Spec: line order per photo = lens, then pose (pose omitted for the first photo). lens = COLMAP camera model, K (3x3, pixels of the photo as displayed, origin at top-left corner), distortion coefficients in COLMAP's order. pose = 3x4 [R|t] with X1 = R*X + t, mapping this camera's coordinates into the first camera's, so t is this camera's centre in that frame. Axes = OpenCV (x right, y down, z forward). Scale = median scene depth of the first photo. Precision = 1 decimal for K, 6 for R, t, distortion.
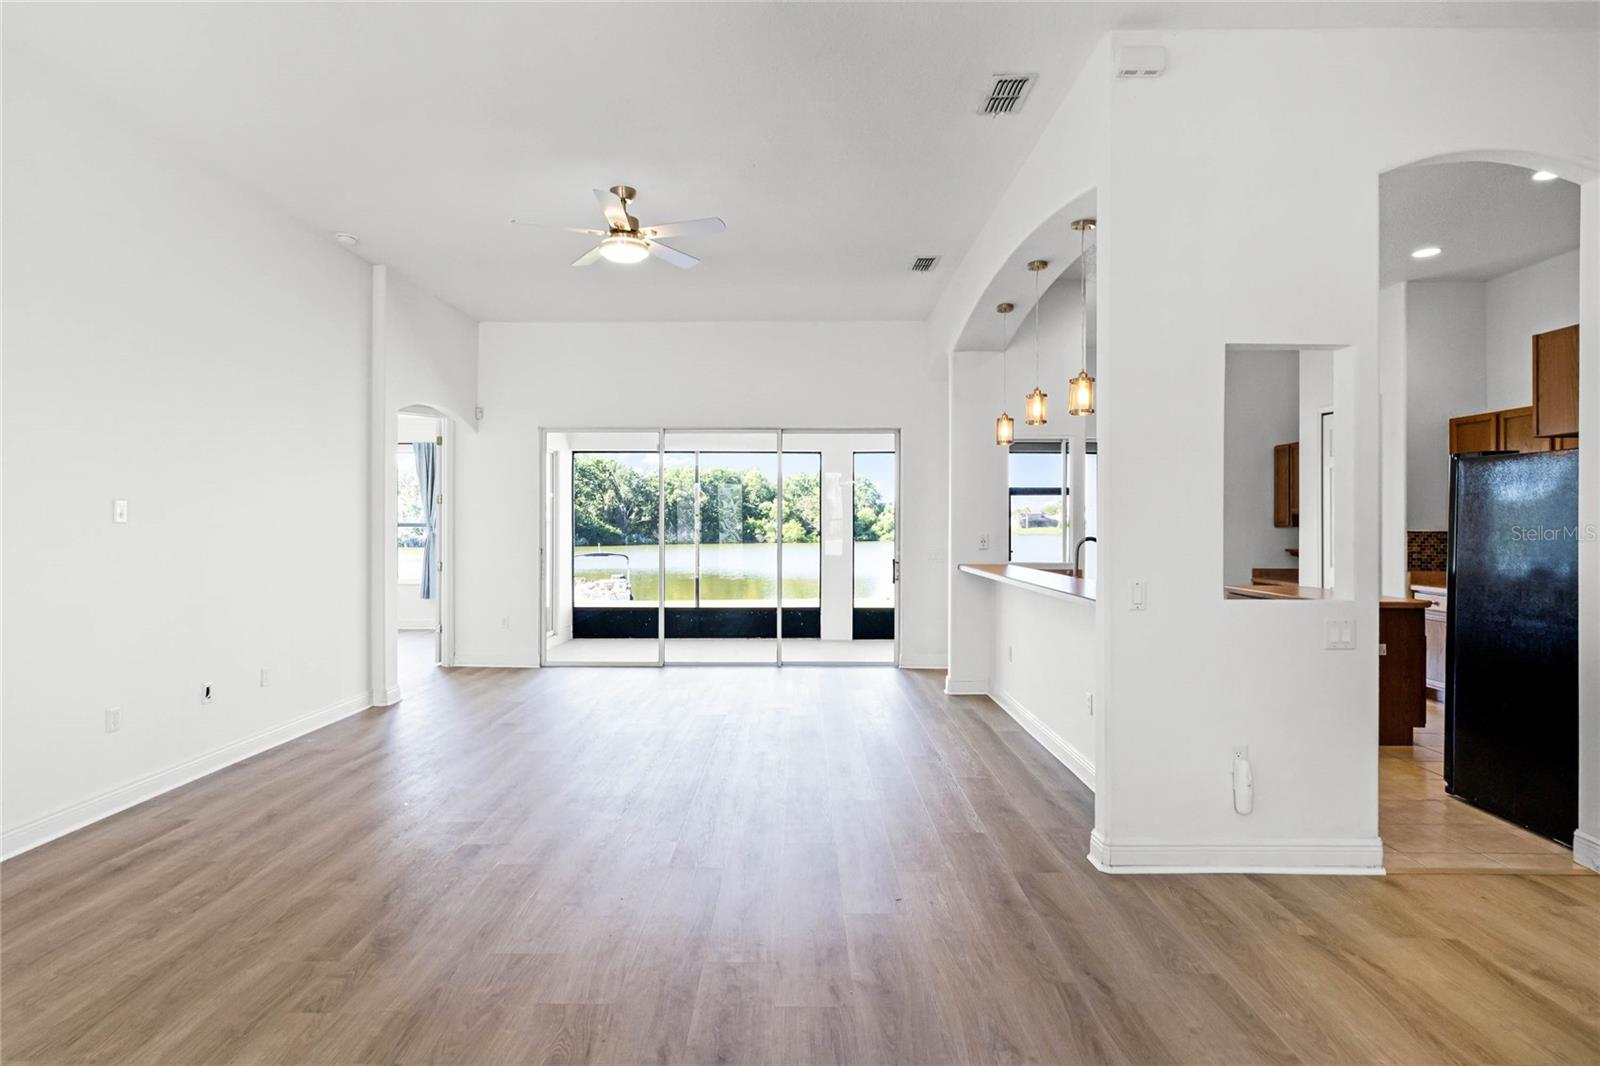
lens RADIAL K [[823.0, 0, 798.9], [0, 823.0, 527.7], [0, 0, 1]] dist [-0.000944, 0.000178]
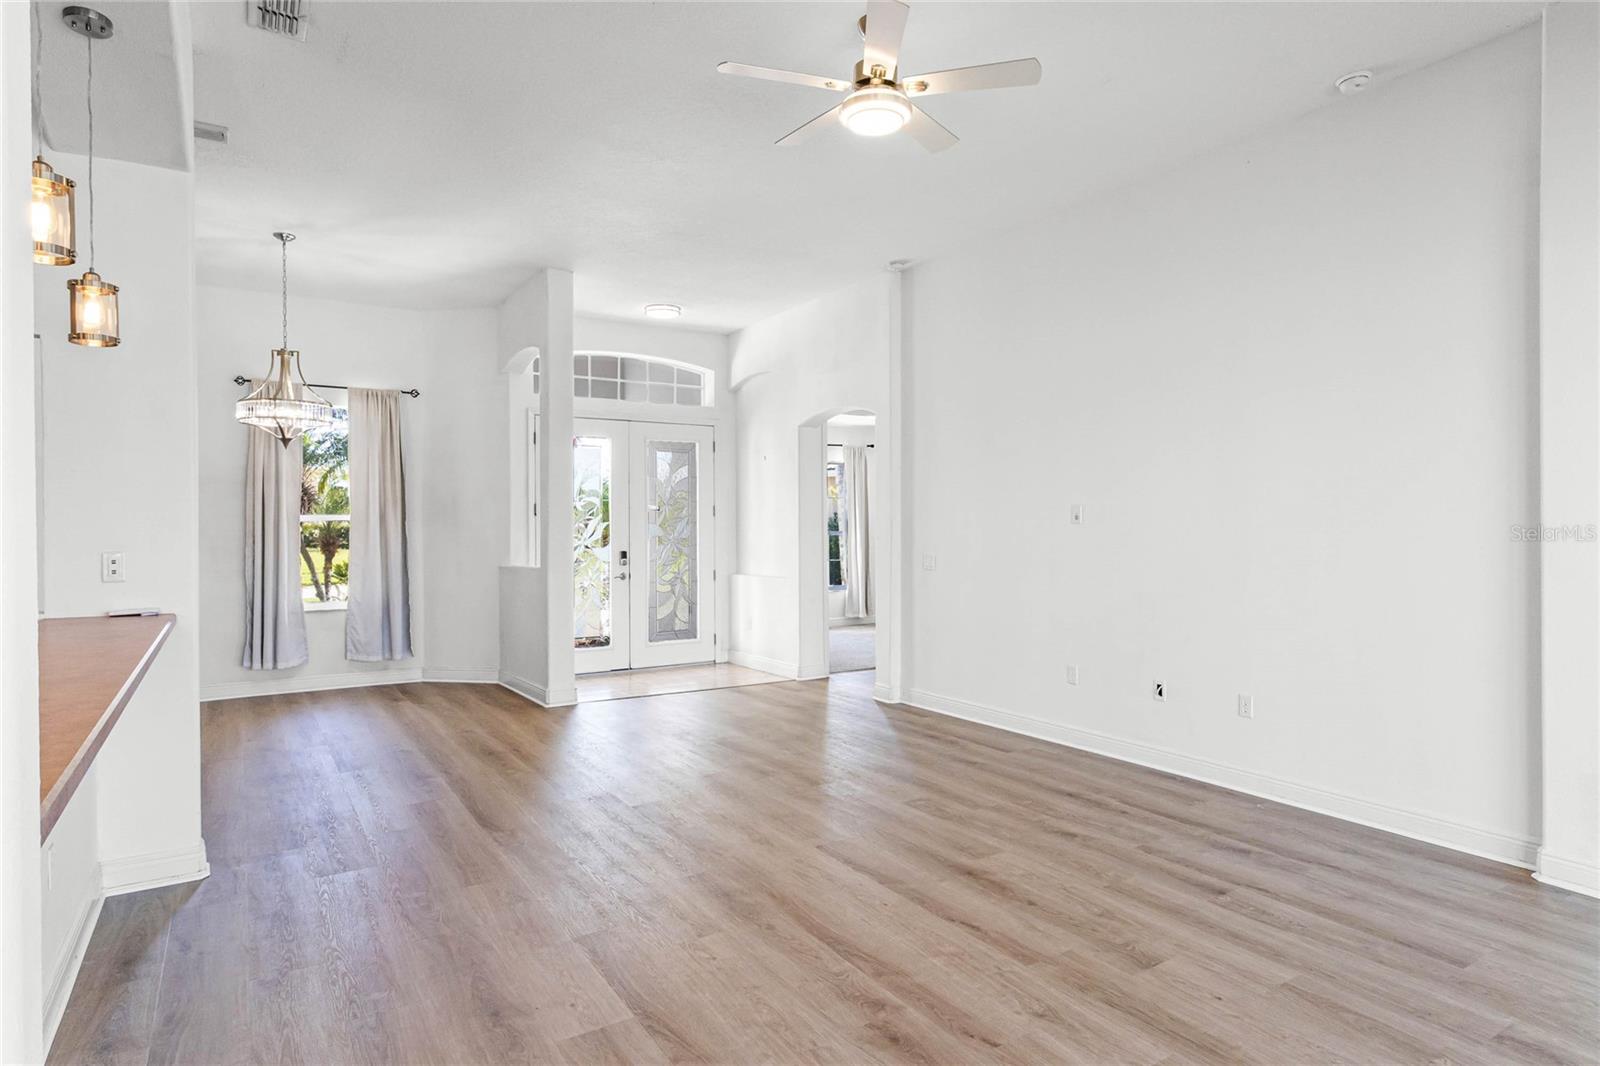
lens RADIAL K [[885.1, 0, 800.0], [0, 885.1, 533.0], [0, 0, 1]] dist [0.002081, 0.000386]
pose [[-0.842148, 0.008664, -0.539177, 0.121637], [0.002750, 0.999927, 0.011773, -0.003799], [0.539239, 0.008432, -0.842111, 0.838619]]
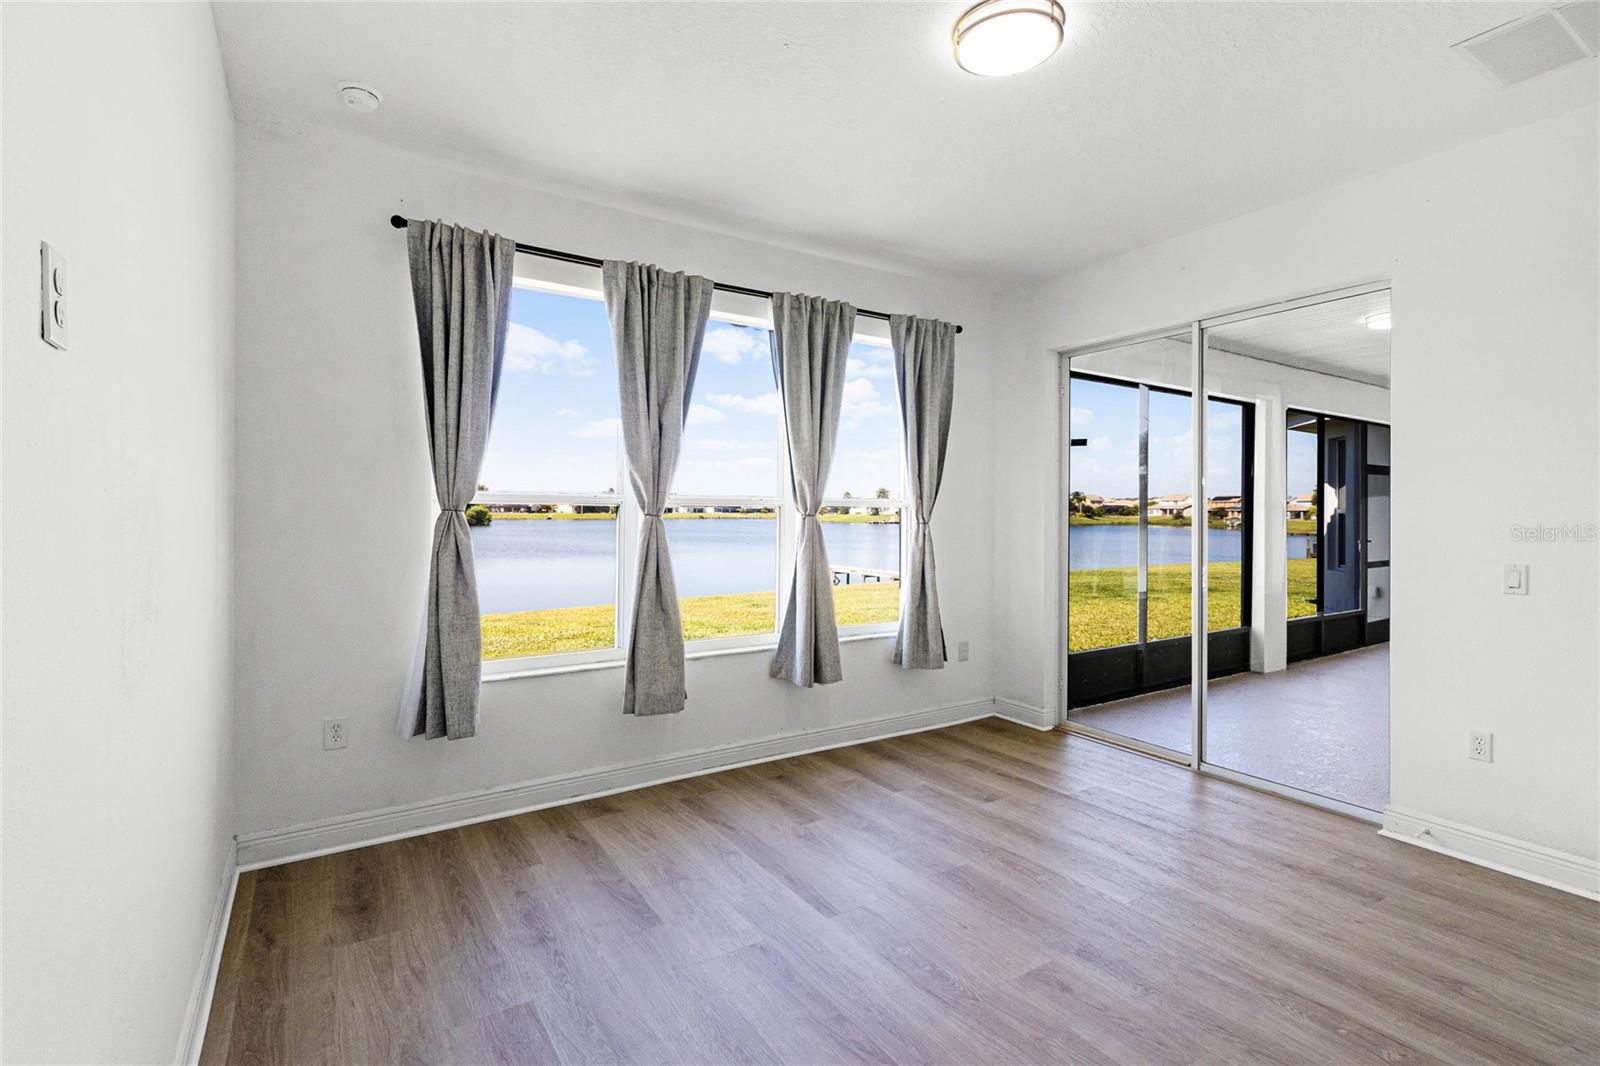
lens RADIAL K [[740.1, 0, 795.4], [0, 740.1, 505.8], [0, 0, 1]] dist [0.000175, -0.000366]
pose [[0.839694, 0.007334, 0.543010, -0.785418], [-0.001802, 0.999941, -0.010719, 0.003127], [-0.543057, 0.008023, 0.839658, 0.840349]]
